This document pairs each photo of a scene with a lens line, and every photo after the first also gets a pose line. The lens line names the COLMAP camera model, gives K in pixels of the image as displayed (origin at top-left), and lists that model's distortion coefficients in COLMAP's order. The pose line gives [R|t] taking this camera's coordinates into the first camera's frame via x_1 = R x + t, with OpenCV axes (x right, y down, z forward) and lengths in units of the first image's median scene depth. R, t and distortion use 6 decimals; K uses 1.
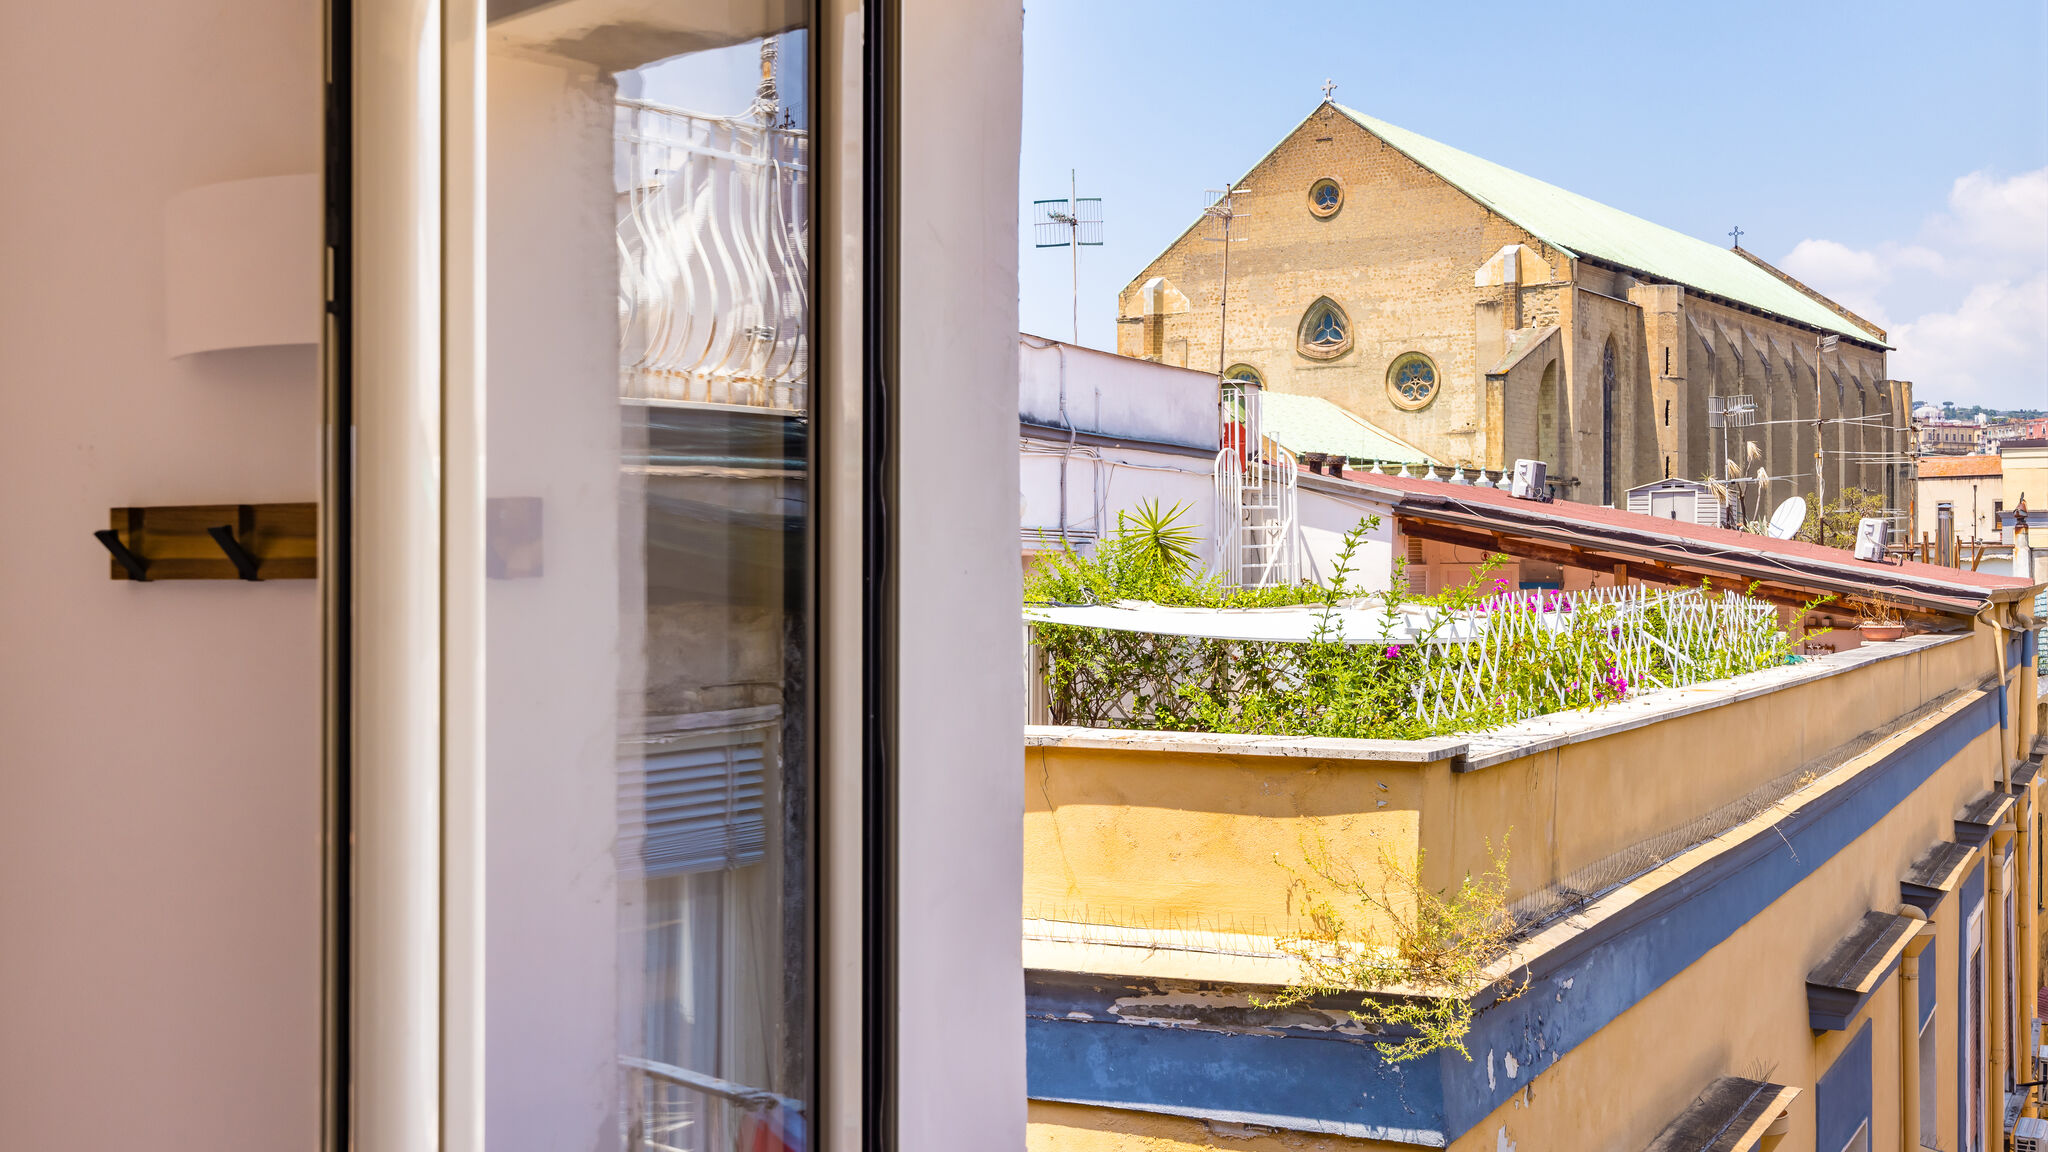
lens RADIAL K [[2108.8, 0, 979.7], [0, 2108.8, 571.2], [0, 0, 1]] dist [0.003449, 0.000000]
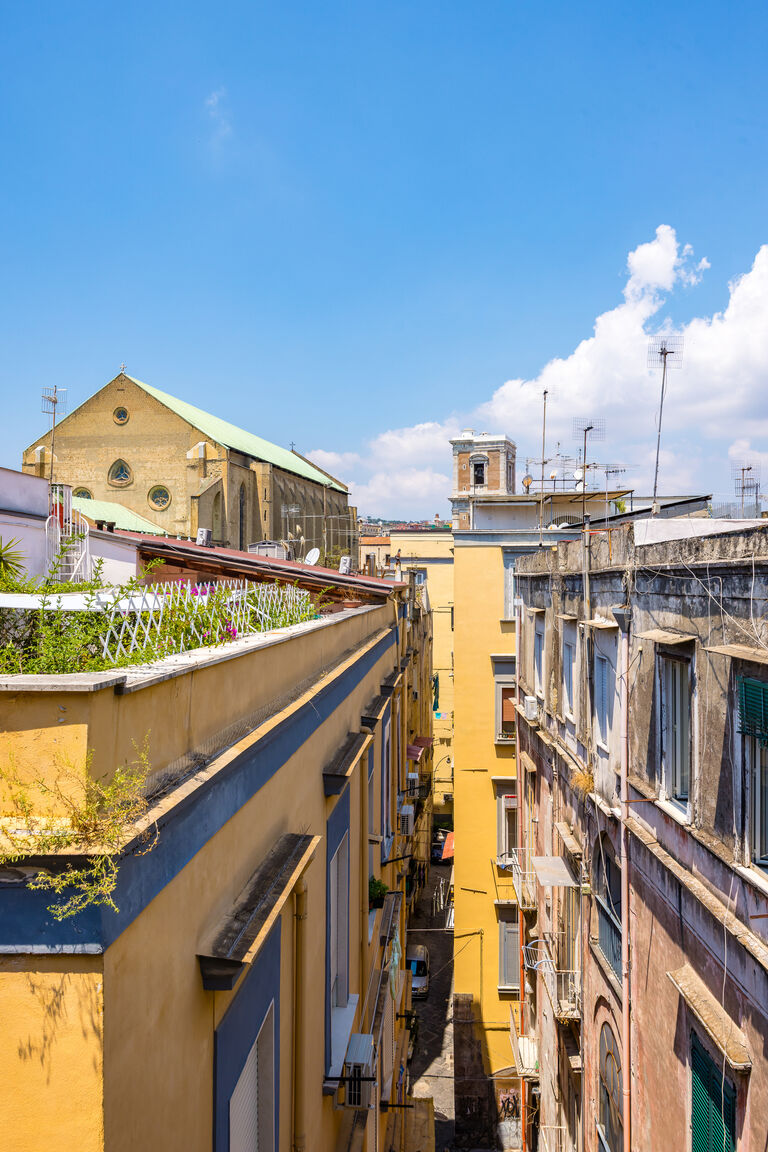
lens RADIAL K [[894.8, 0, 388.2], [0, 894.8, 575.0], [0, 0, 1]] dist [0.008341, -0.009486]
pose [[0.899737, 0.006494, 0.436383, 0.040651], [-0.003680, 0.999967, -0.007293, 0.004282], [-0.436416, 0.004956, 0.899731, 0.113205]]
